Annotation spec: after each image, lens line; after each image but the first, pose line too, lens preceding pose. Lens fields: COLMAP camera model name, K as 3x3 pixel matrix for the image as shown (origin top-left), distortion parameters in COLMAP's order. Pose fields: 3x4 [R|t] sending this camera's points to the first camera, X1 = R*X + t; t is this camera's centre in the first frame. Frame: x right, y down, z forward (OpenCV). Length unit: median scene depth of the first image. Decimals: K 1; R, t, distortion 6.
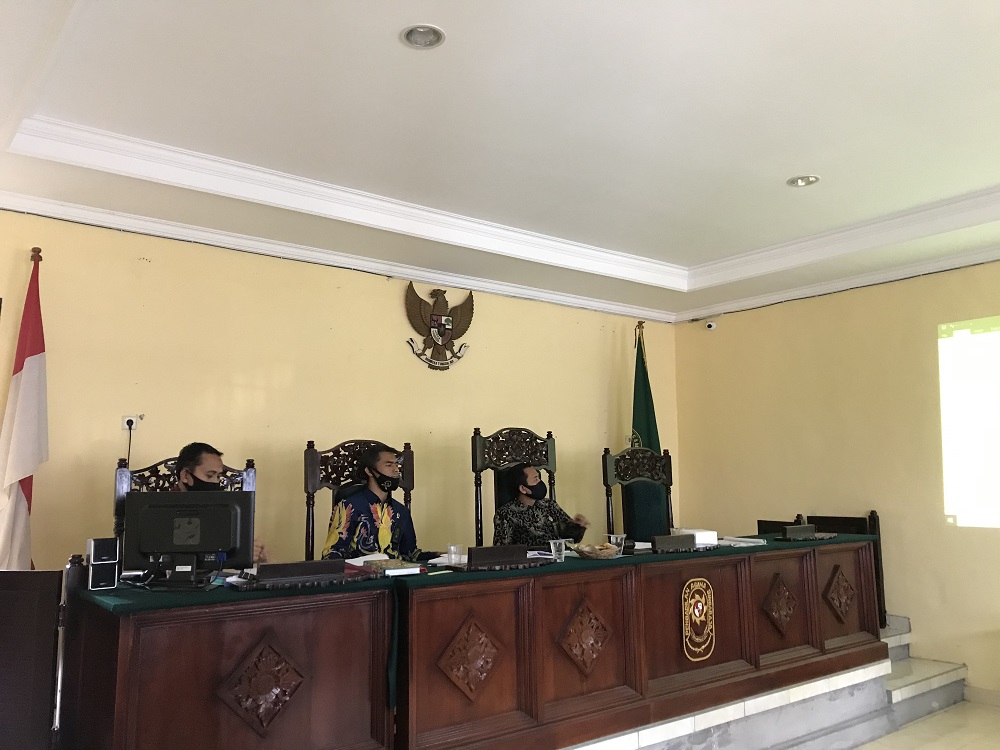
lens RADIAL K [[831.0, 0, 487.5], [0, 831.0, 352.0], [0, 0, 1]] dist [0.032494, -0.057288]
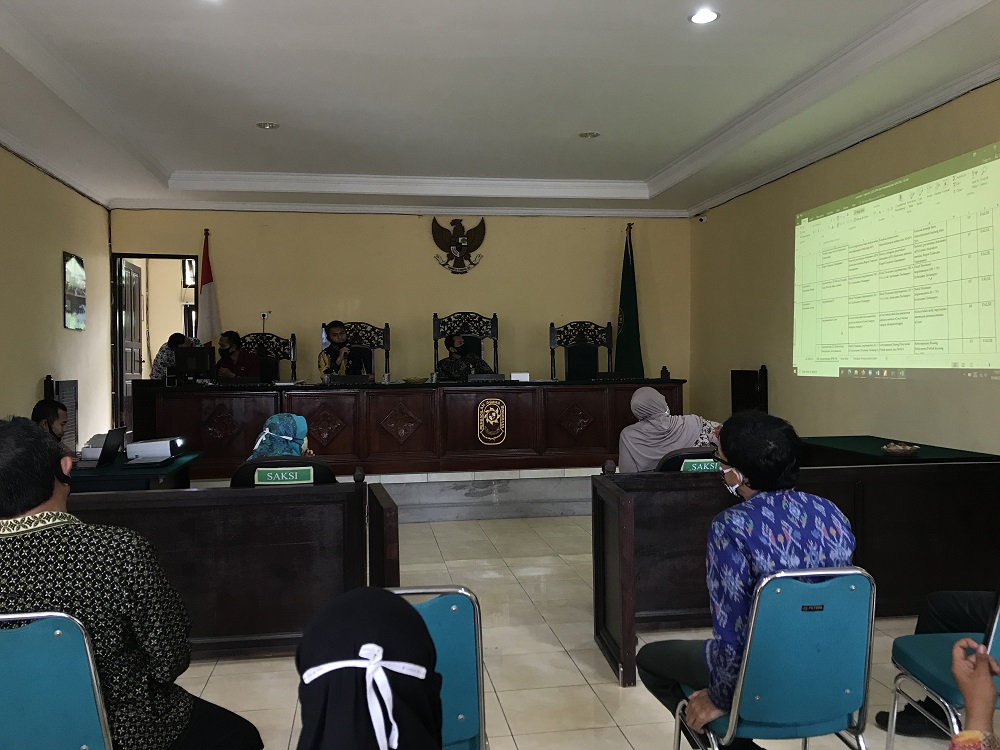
lens RADIAL K [[831.0, 0, 501.5], [0, 831.0, 371.8], [0, 0, 1]] dist [0.032494, -0.057288]
pose [[0.868342, 0.004254, -0.495948, 0.903553], [0.080041, 0.985654, 0.148595, -0.025056], [0.489465, -0.168728, 0.855544, -0.346347]]
